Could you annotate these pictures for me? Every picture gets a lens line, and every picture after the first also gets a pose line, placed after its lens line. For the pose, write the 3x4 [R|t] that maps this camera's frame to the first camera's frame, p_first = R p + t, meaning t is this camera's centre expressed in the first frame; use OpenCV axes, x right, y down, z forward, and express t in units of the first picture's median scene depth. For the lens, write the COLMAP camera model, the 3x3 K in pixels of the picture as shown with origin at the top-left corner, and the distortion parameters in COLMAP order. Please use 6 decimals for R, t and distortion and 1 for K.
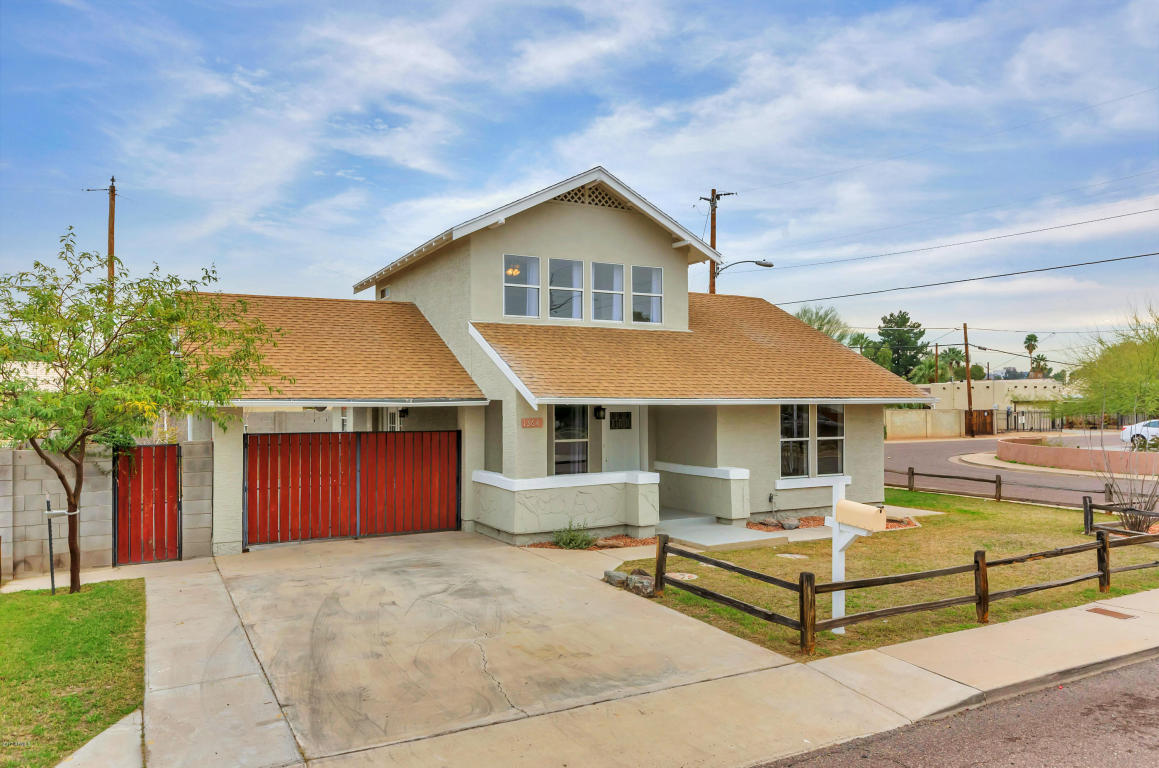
lens RADIAL K [[807.6, 0, 578.7], [0, 807.6, 387.7], [0, 0, 1]] dist [0.000792, 0.001076]
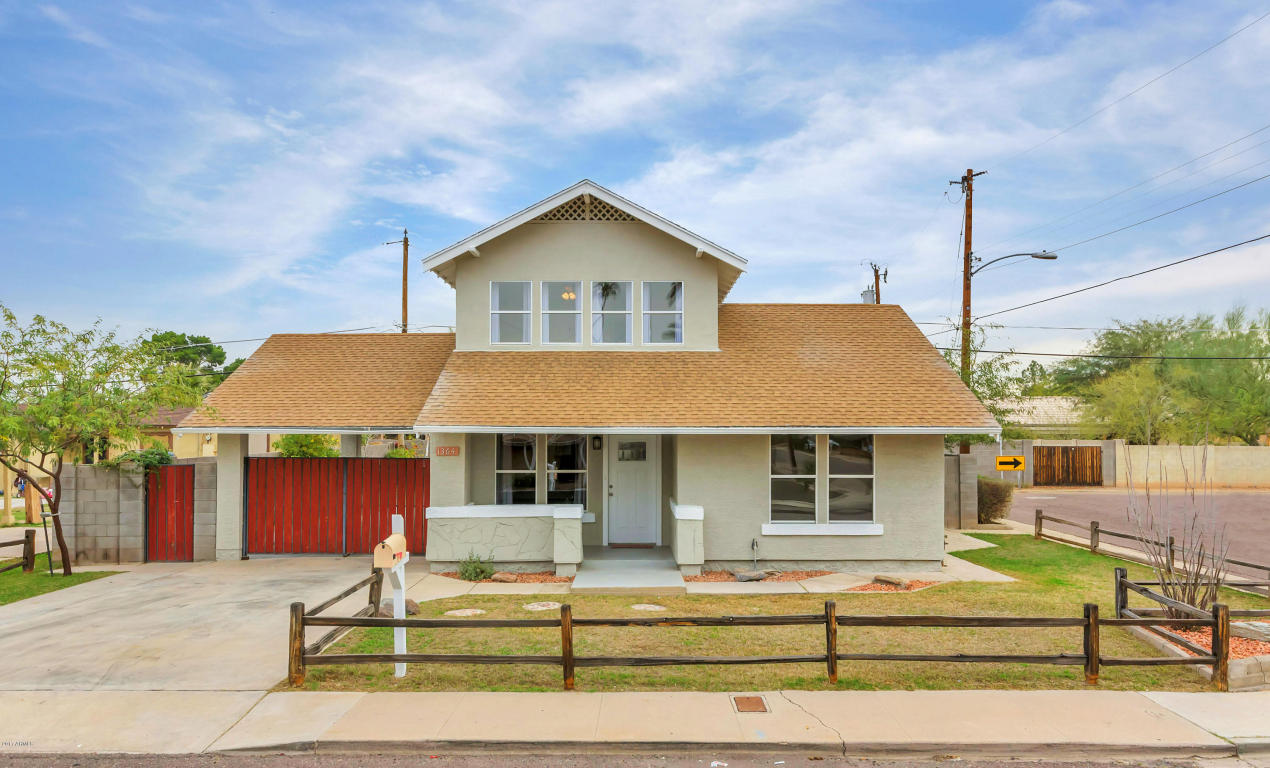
lens RADIAL K [[888.0, 0, 635.3], [0, 888.0, 417.8], [0, 0, 1]] dist [-0.003087, 0.000231]
pose [[0.885876, -0.003802, -0.463907, 0.564690], [0.004337, 0.999991, 0.000086, 0.002729], [0.463902, -0.002089, 0.885884, 0.116294]]
